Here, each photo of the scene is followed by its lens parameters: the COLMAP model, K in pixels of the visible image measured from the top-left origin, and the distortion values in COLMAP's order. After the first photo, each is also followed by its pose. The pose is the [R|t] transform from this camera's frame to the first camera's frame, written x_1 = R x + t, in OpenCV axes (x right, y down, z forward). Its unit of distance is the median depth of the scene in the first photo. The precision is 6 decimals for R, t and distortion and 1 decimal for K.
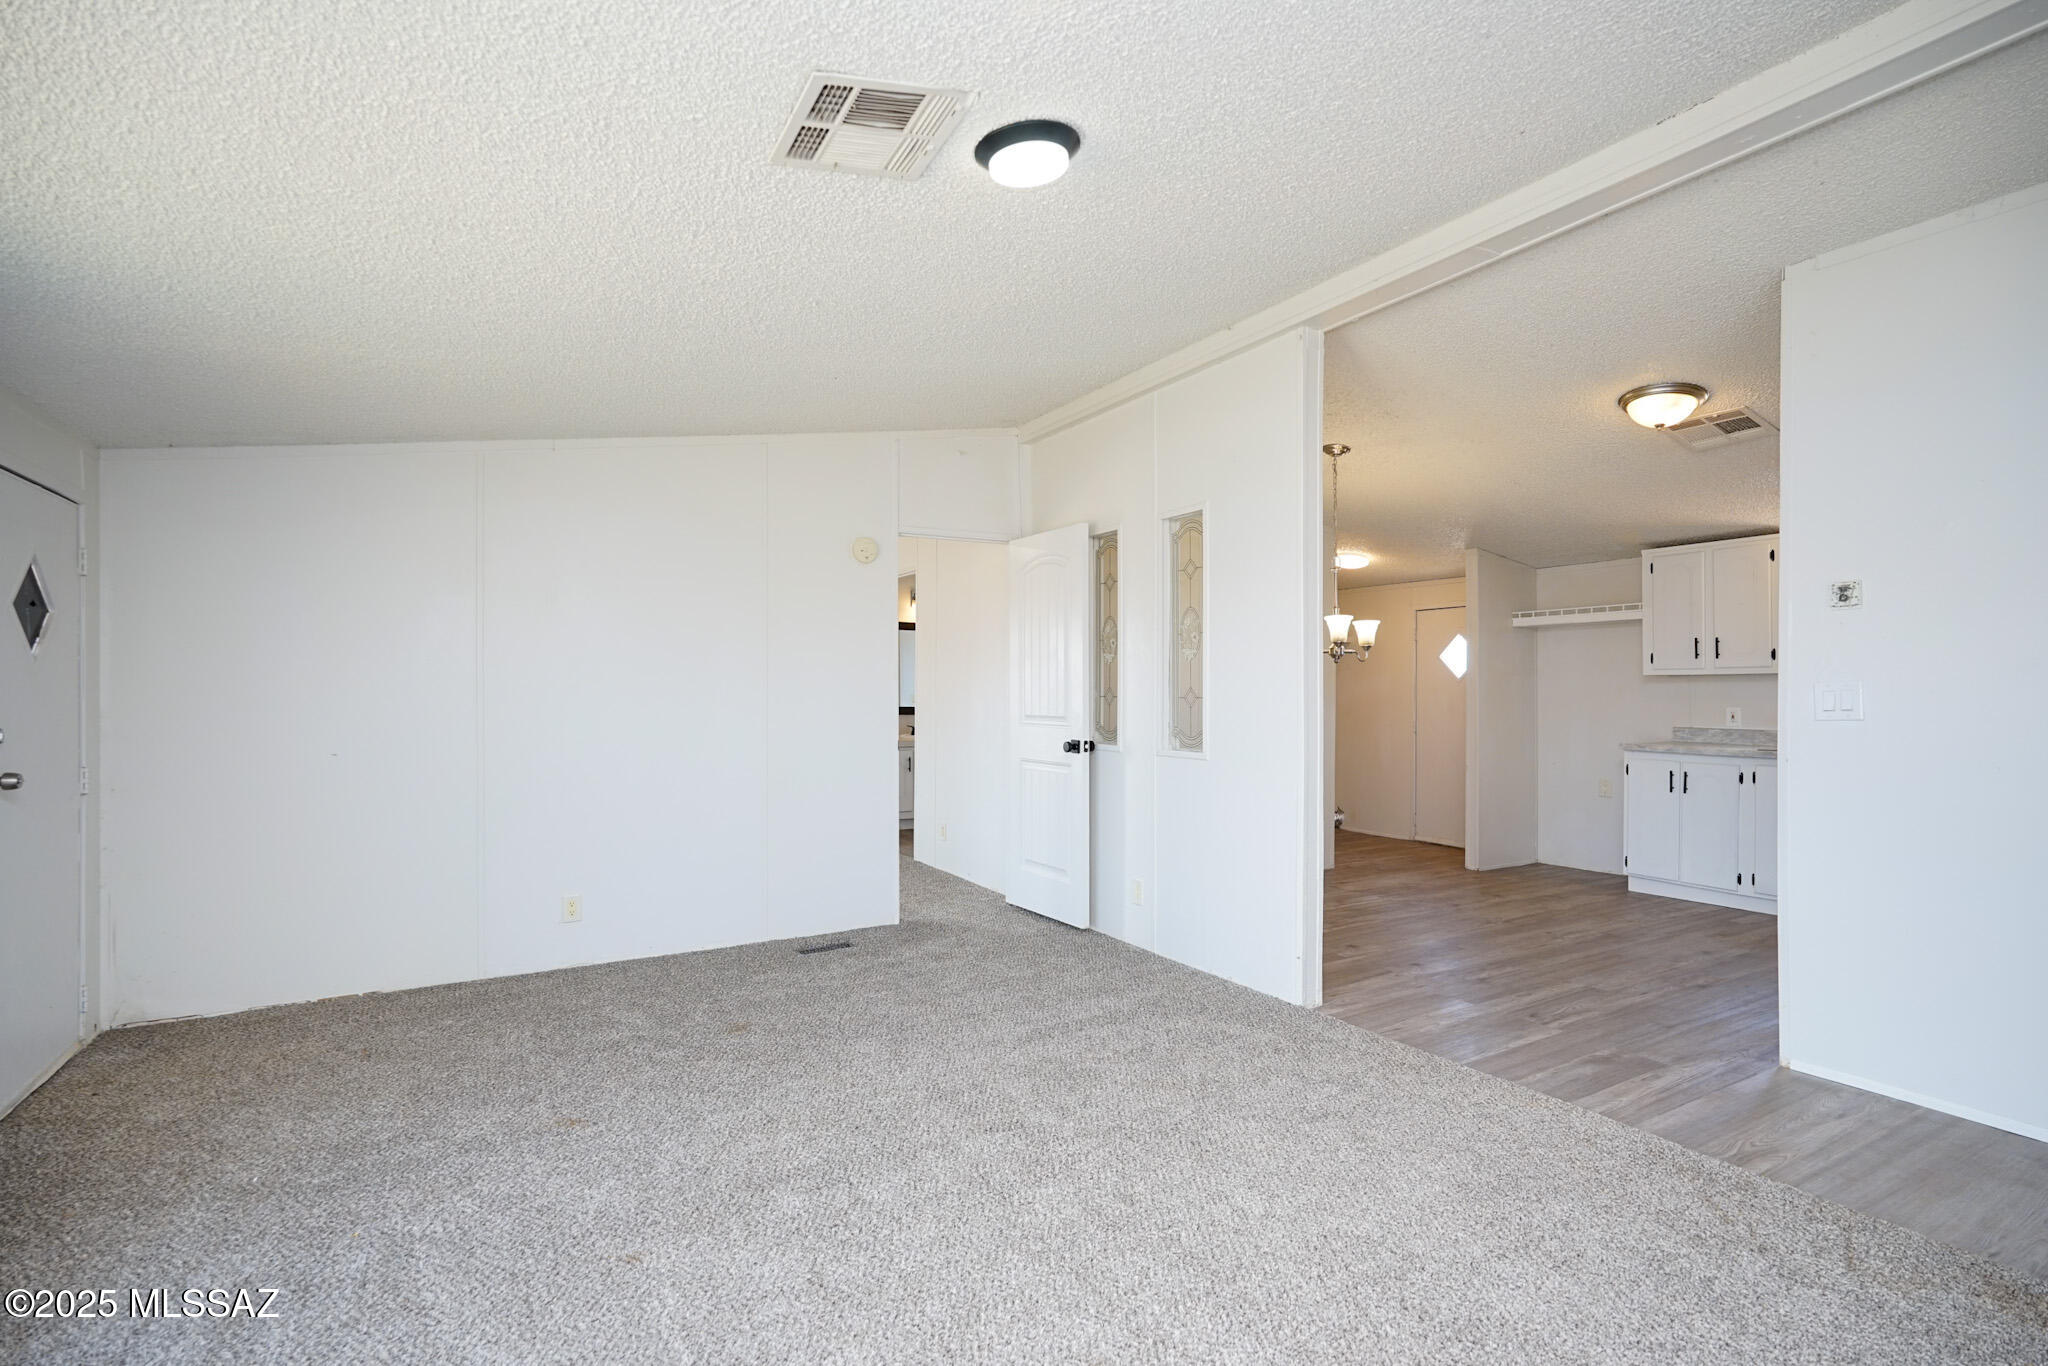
lens RADIAL K [[959.1, 0, 1024.0], [0, 959.1, 683.0], [0, 0, 1]] dist [-0.000348, 0.000038]
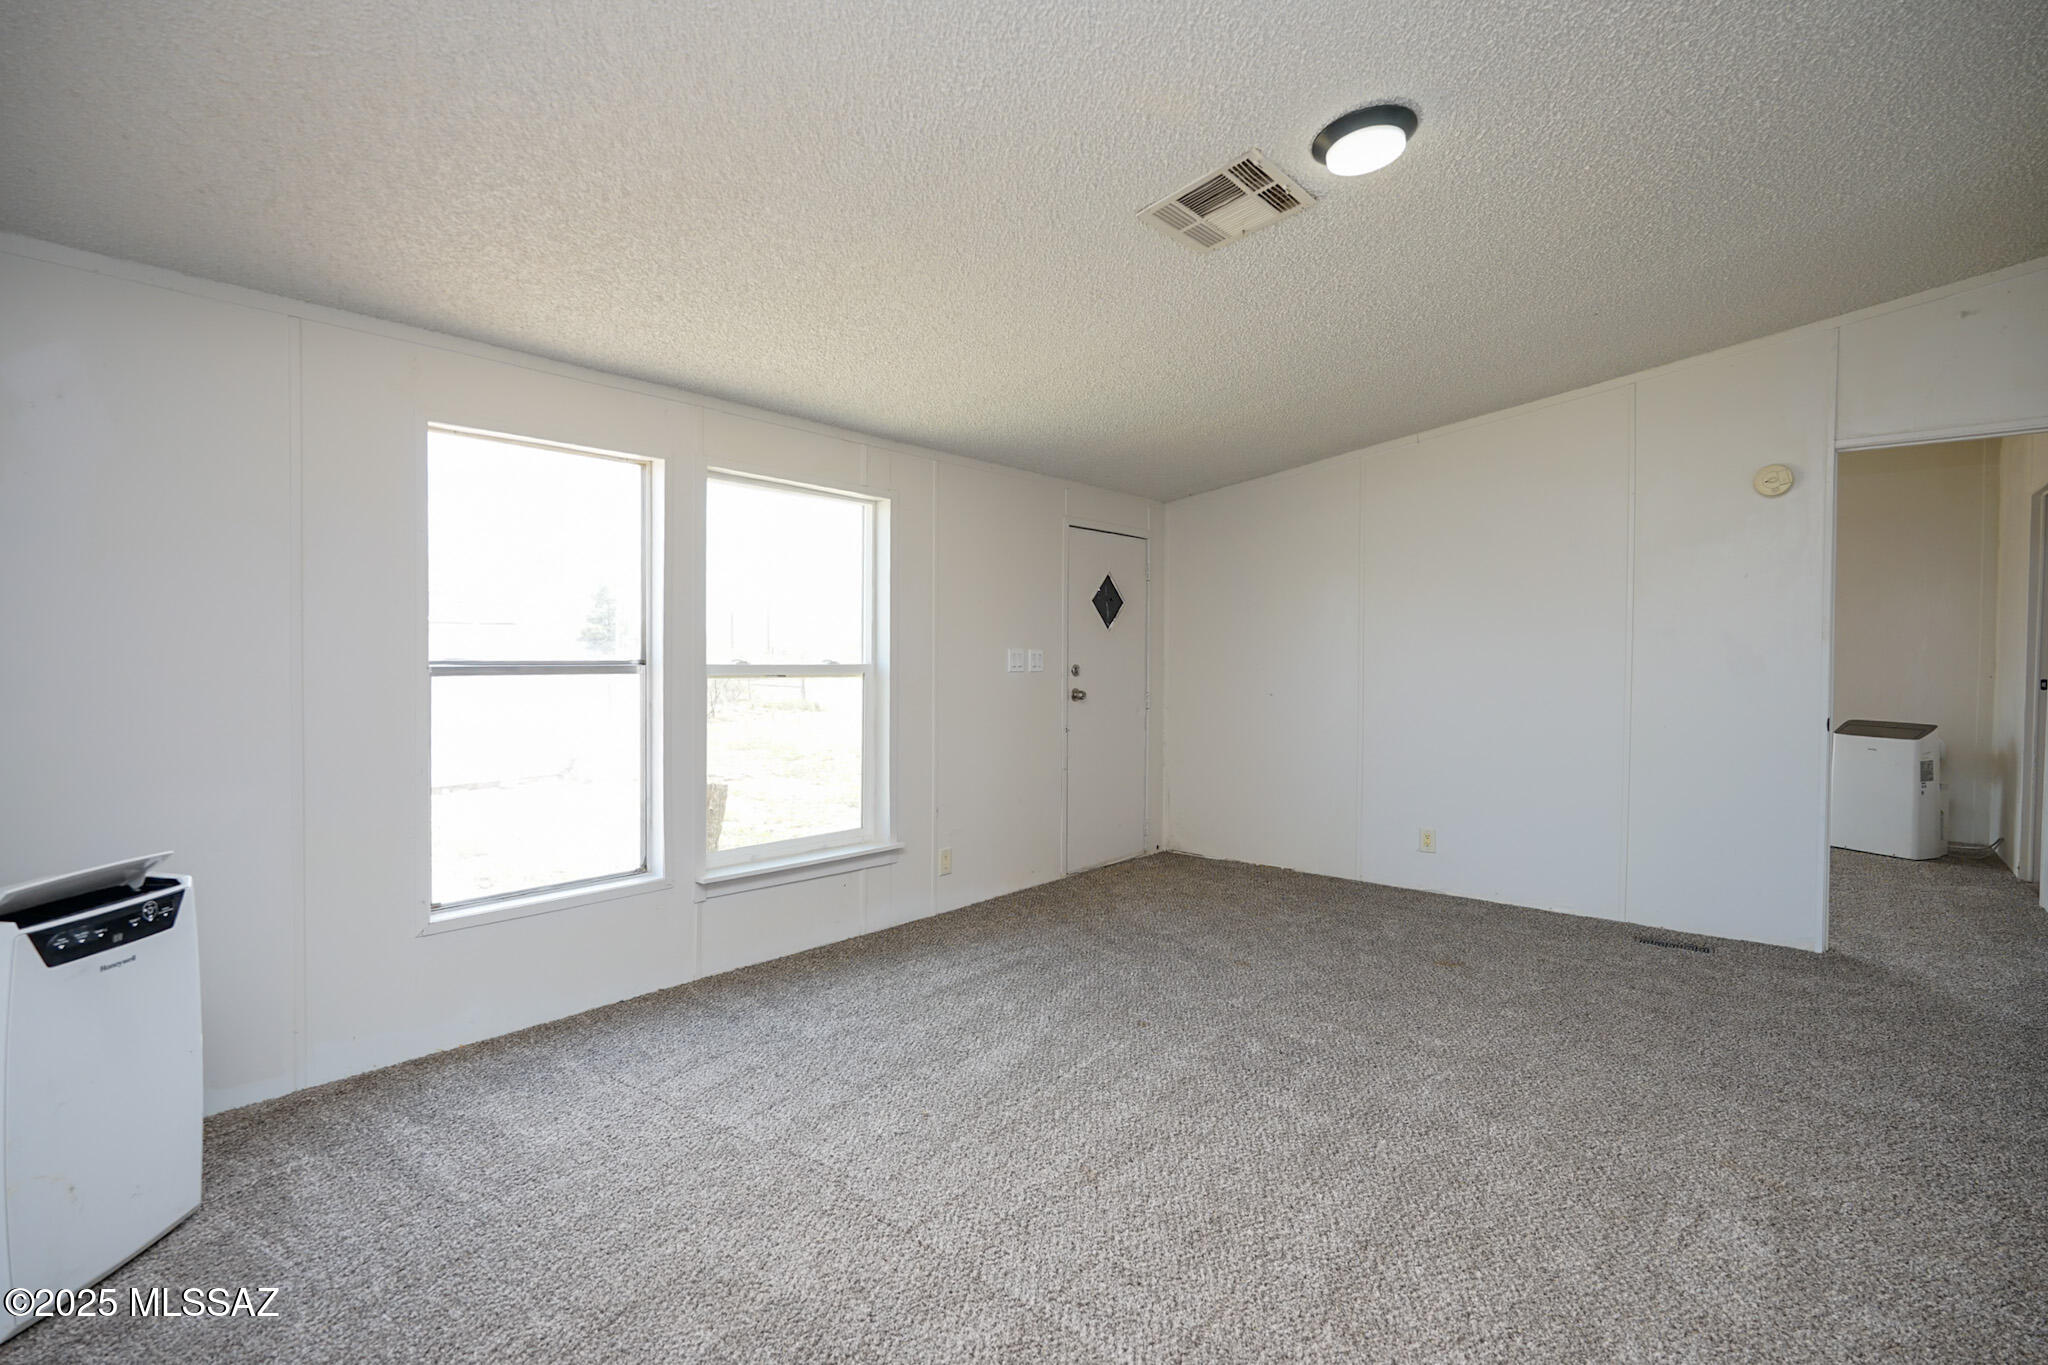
lens RADIAL K [[959.1, 0, 1024.0], [0, 959.1, 682.5], [0, 0, 1]] dist [-0.000348, 0.000038]
pose [[0.363601, 0.040946, -0.930654, 0.610343], [0.000327, 0.999028, 0.044082, -0.007394], [0.931555, -0.016333, 0.363234, 0.186906]]
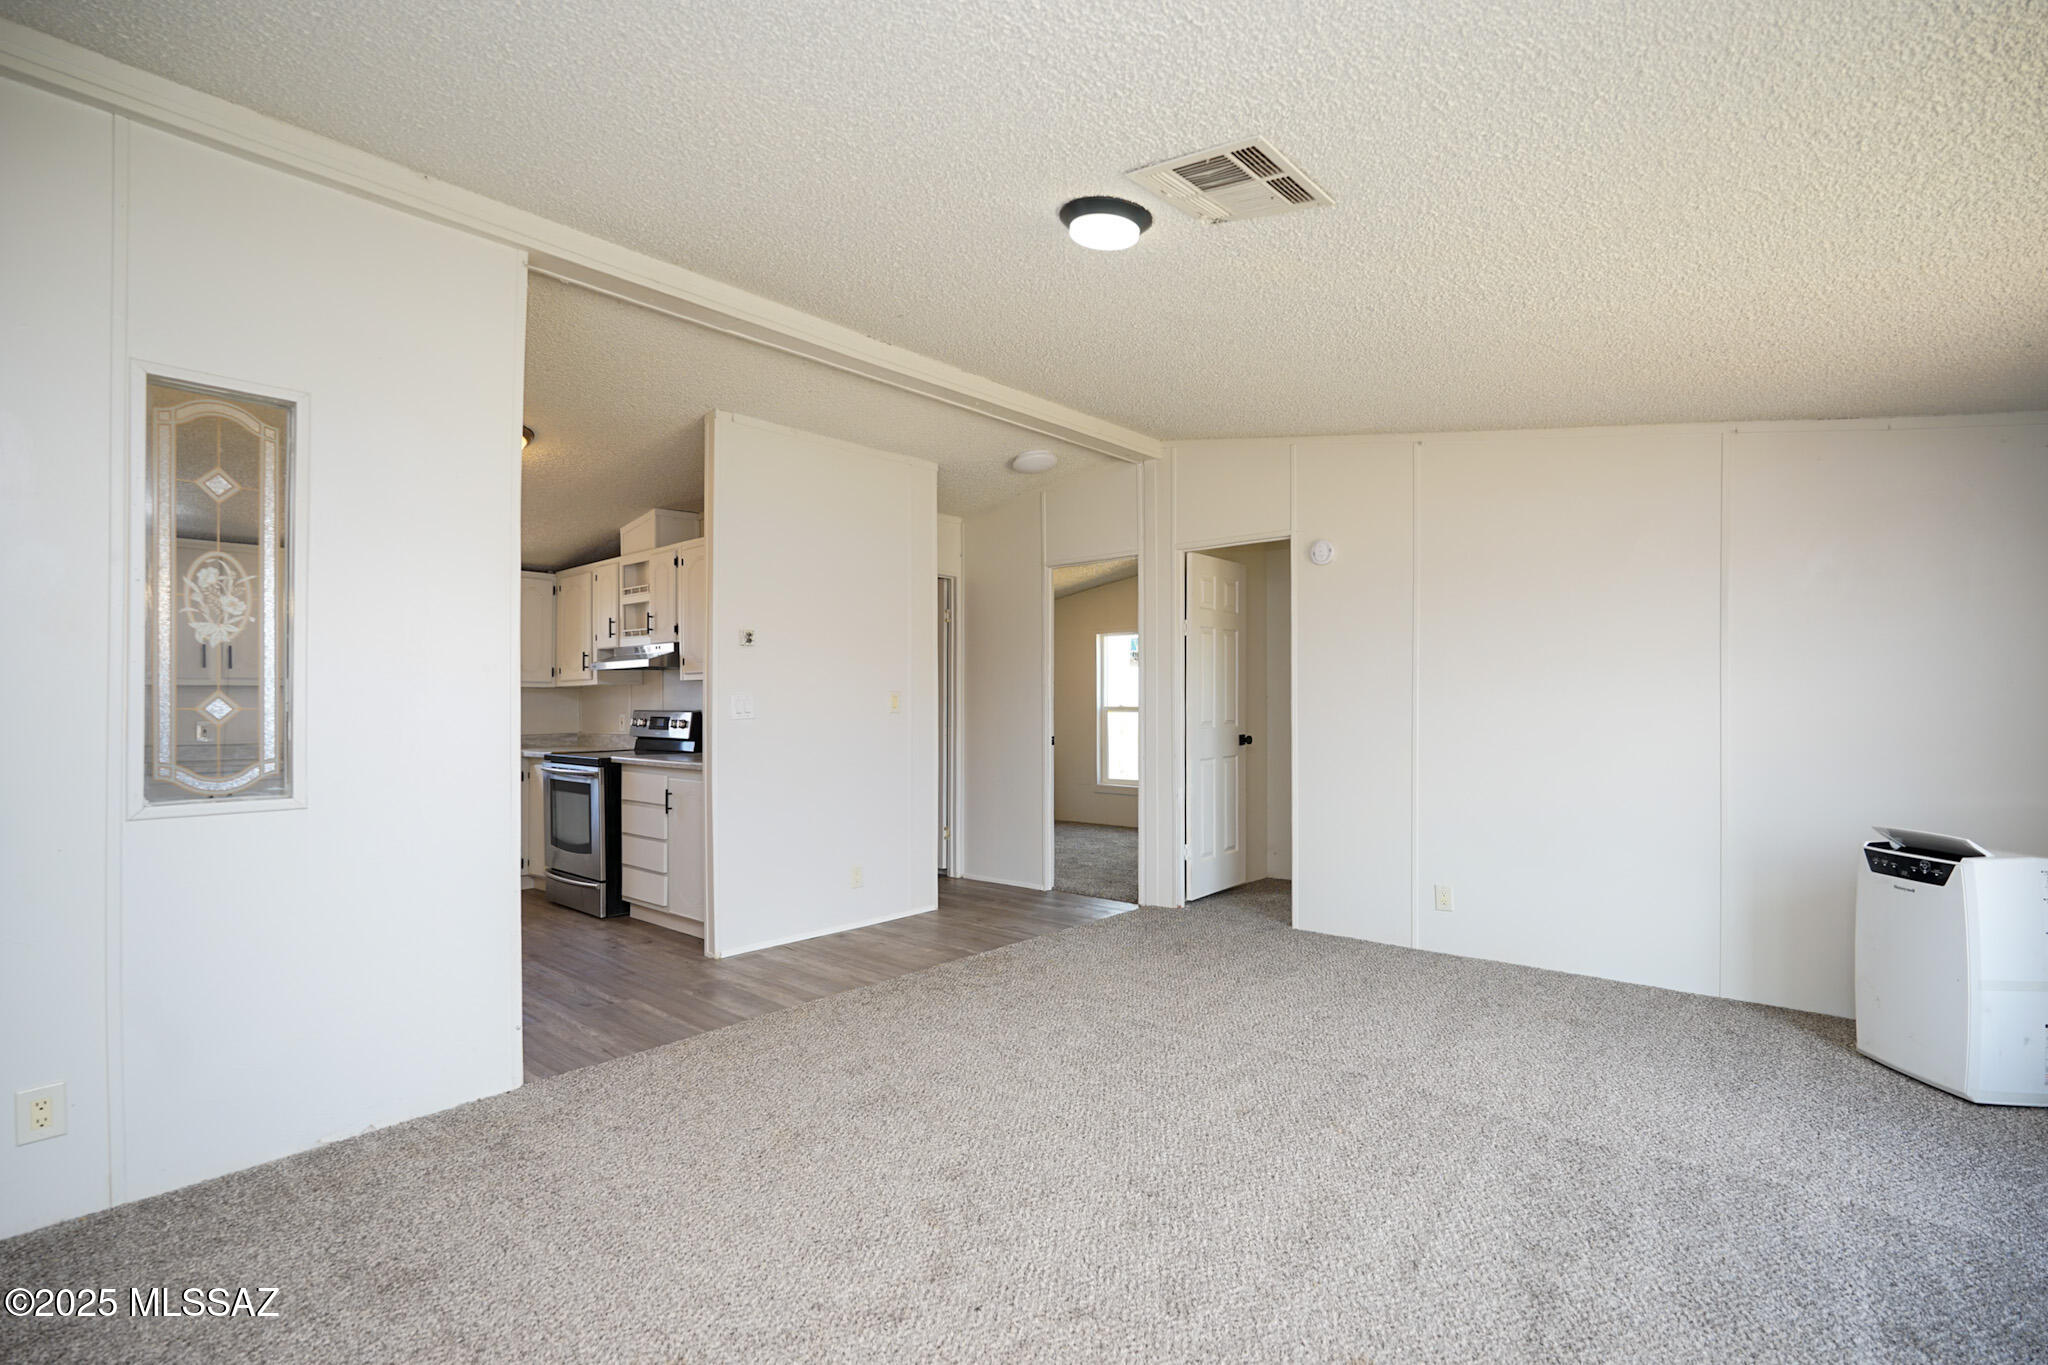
lens RADIAL K [[962.6, 0, 1027.7], [0, 962.6, 712.3], [0, 0, 1]] dist [-0.000573, -0.000017]
pose [[-0.302013, -0.002953, 0.953299, -0.748017], [0.005238, 0.999975, 0.004757, 0.022619], [-0.953289, 0.006430, -0.301990, 1.010480]]
